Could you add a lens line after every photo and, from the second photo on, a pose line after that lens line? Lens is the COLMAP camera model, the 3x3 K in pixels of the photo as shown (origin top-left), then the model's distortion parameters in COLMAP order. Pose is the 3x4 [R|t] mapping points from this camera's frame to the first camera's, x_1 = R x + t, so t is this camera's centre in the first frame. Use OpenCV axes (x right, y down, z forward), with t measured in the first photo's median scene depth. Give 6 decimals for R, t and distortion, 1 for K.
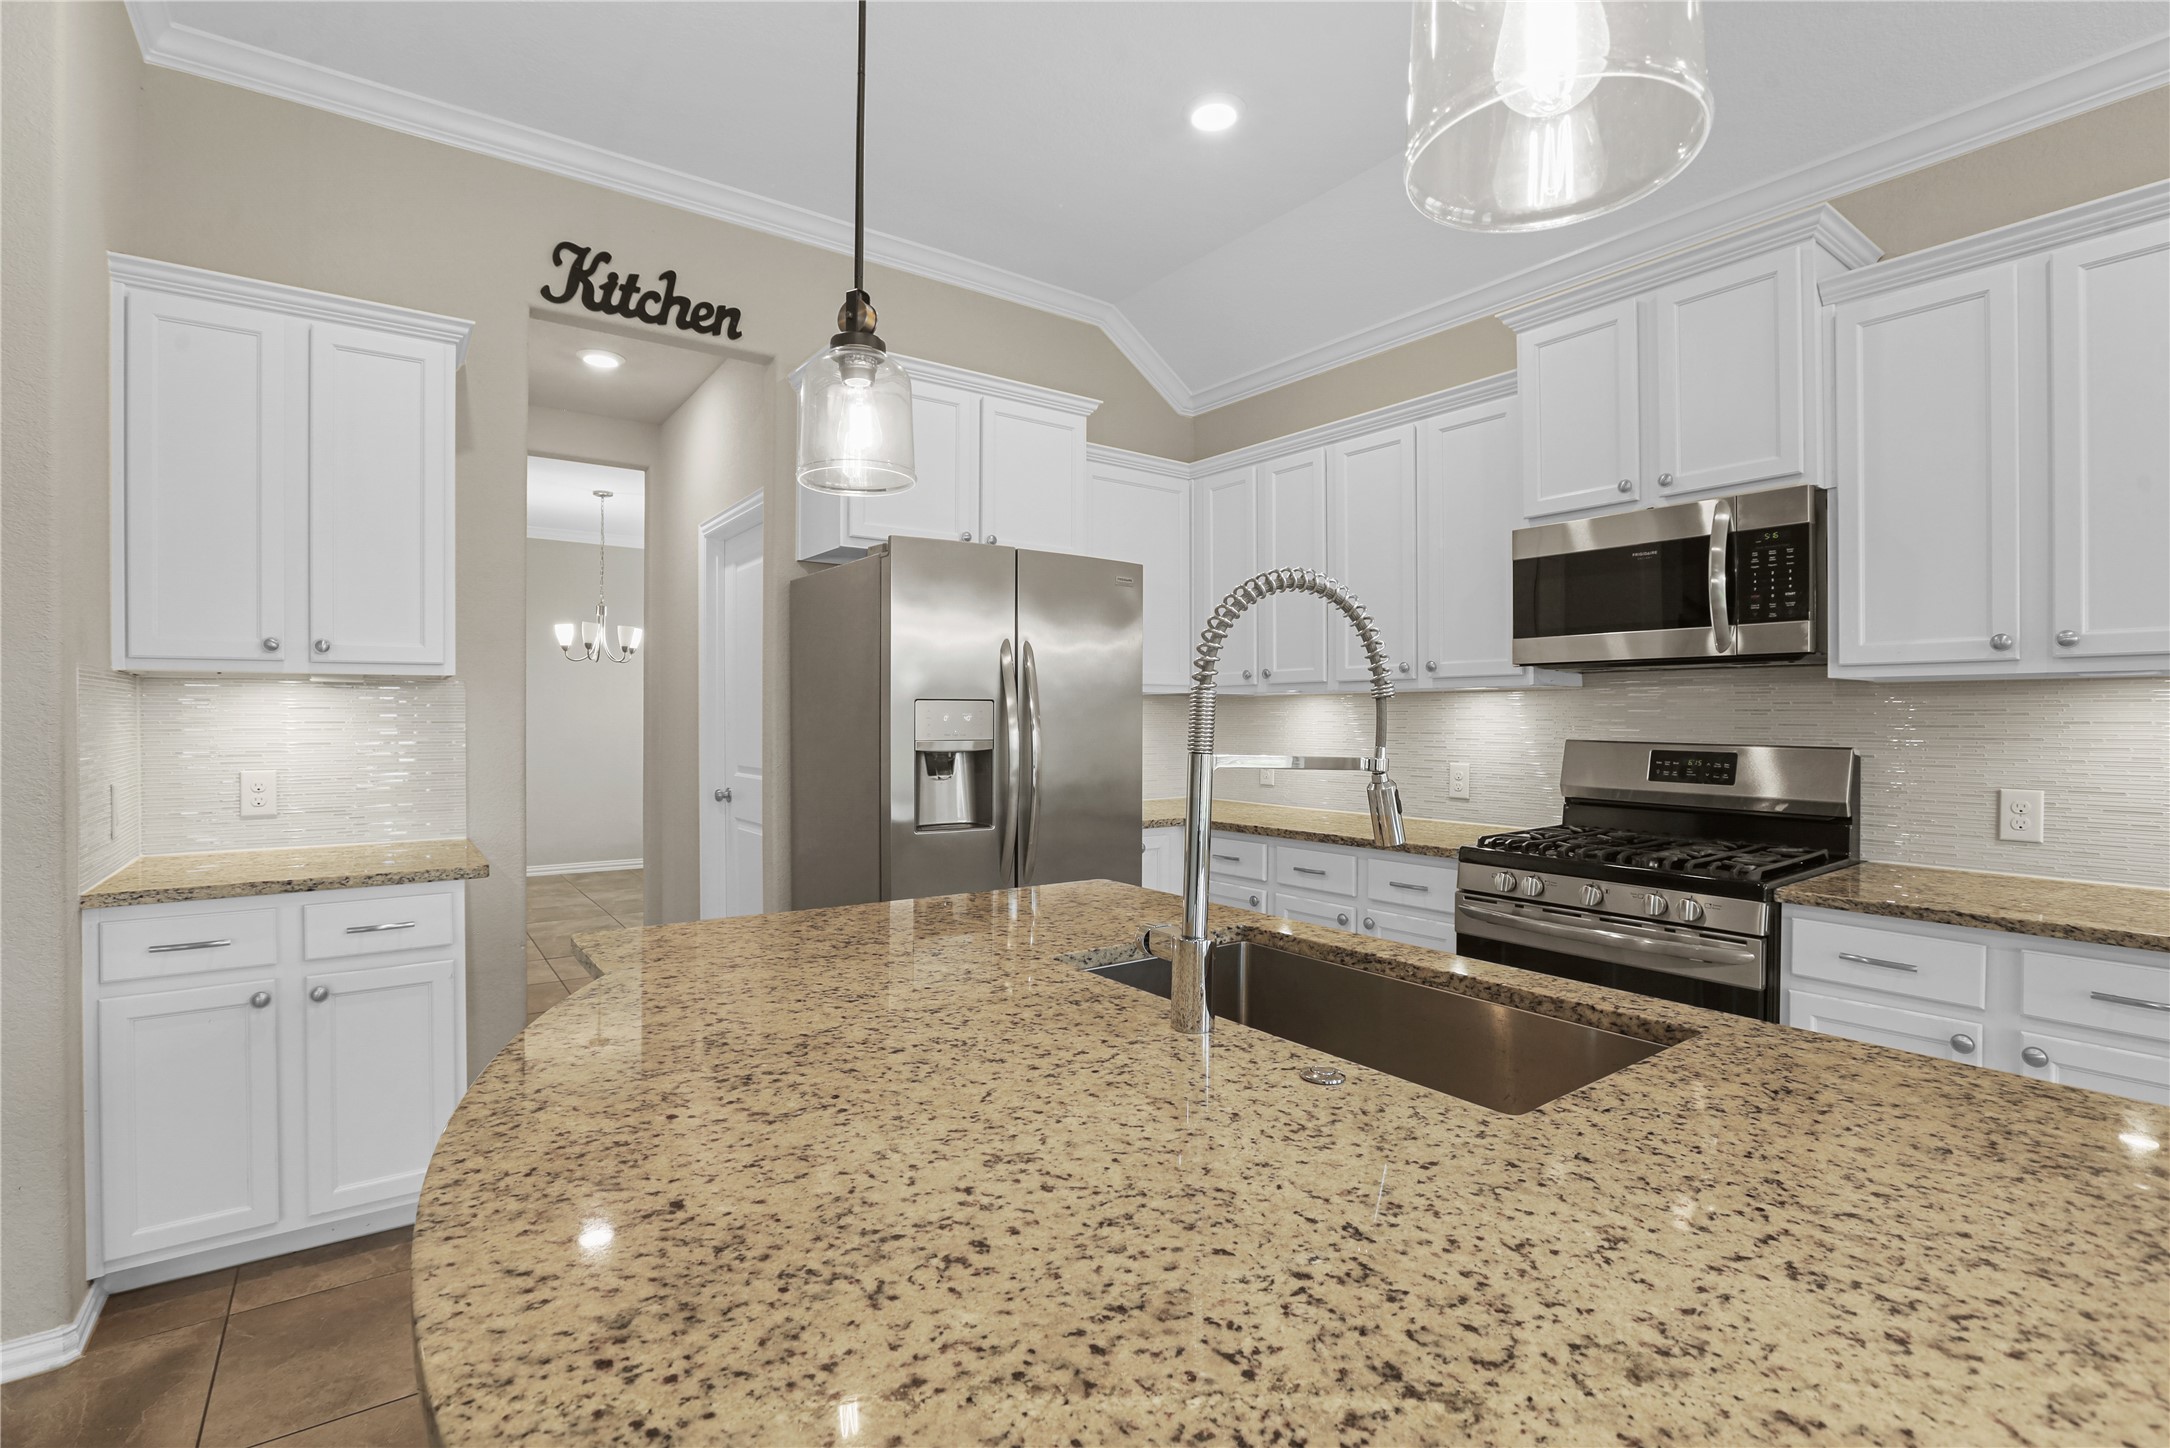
lens RADIAL K [[1032.0, 0, 1087.0], [0, 1032.0, 705.2], [0, 0, 1]] dist [-0.003316, -0.000559]
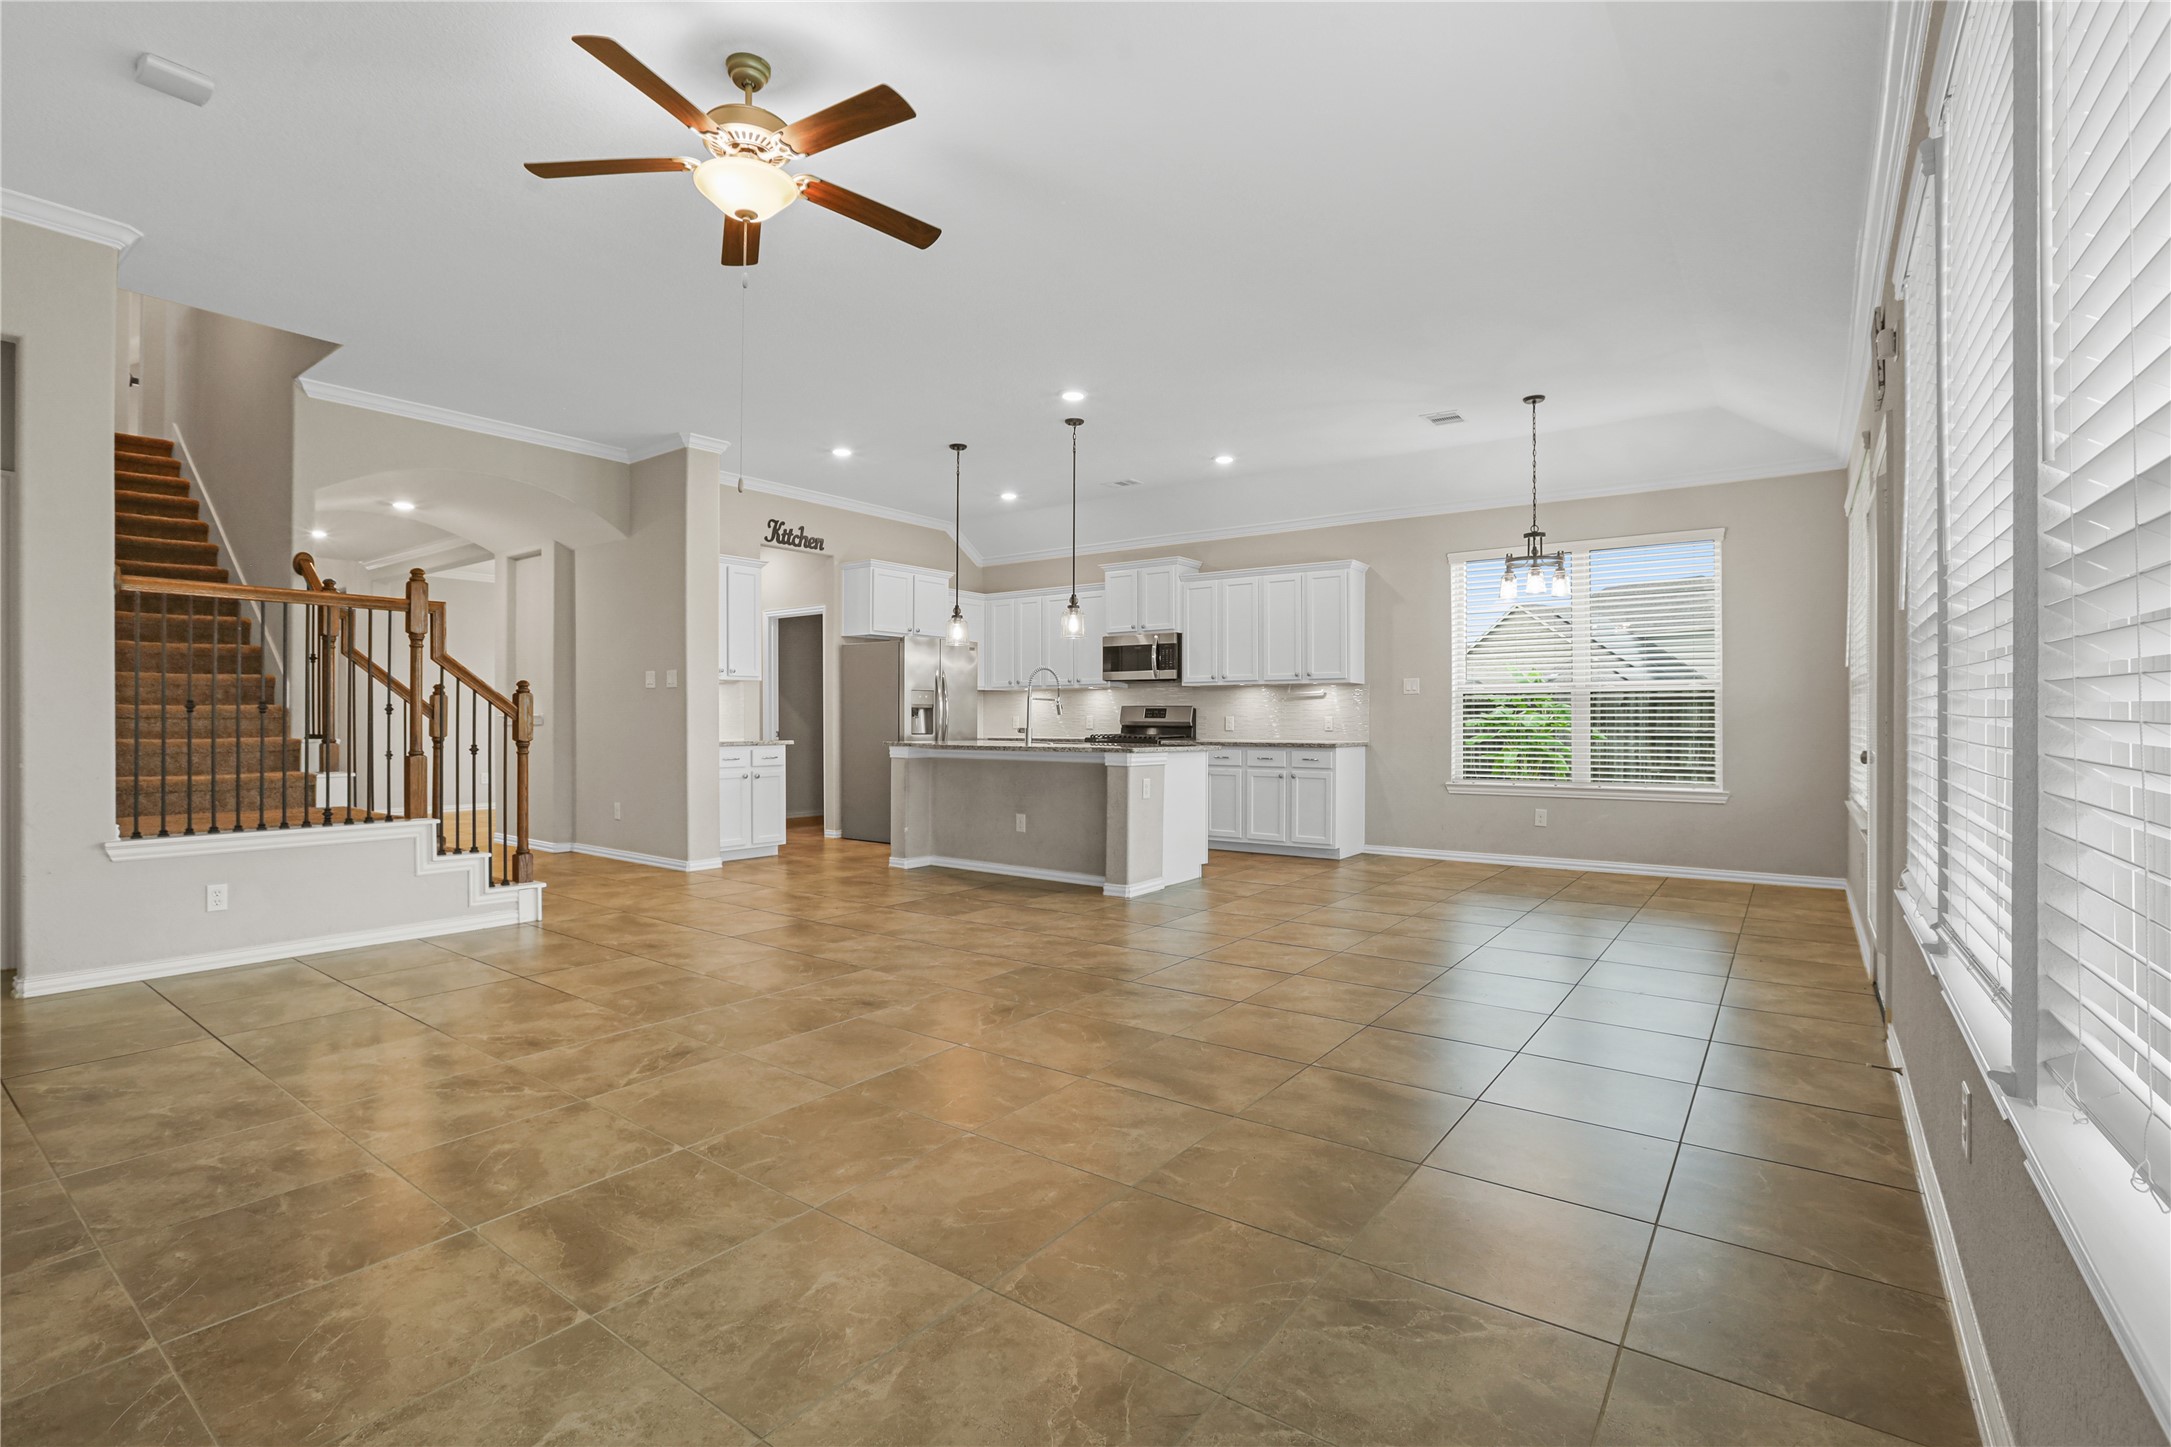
lens RADIAL K [[987.8, 0, 1076.5], [0, 987.8, 721.4], [0, 0, 1]] dist [-0.002964, -0.000091]
pose [[0.957935, 0.001483, 0.286980, -0.537206], [-0.003333, 0.999977, 0.005958, 0.068605], [-0.286964, -0.006664, 0.957918, -1.900312]]
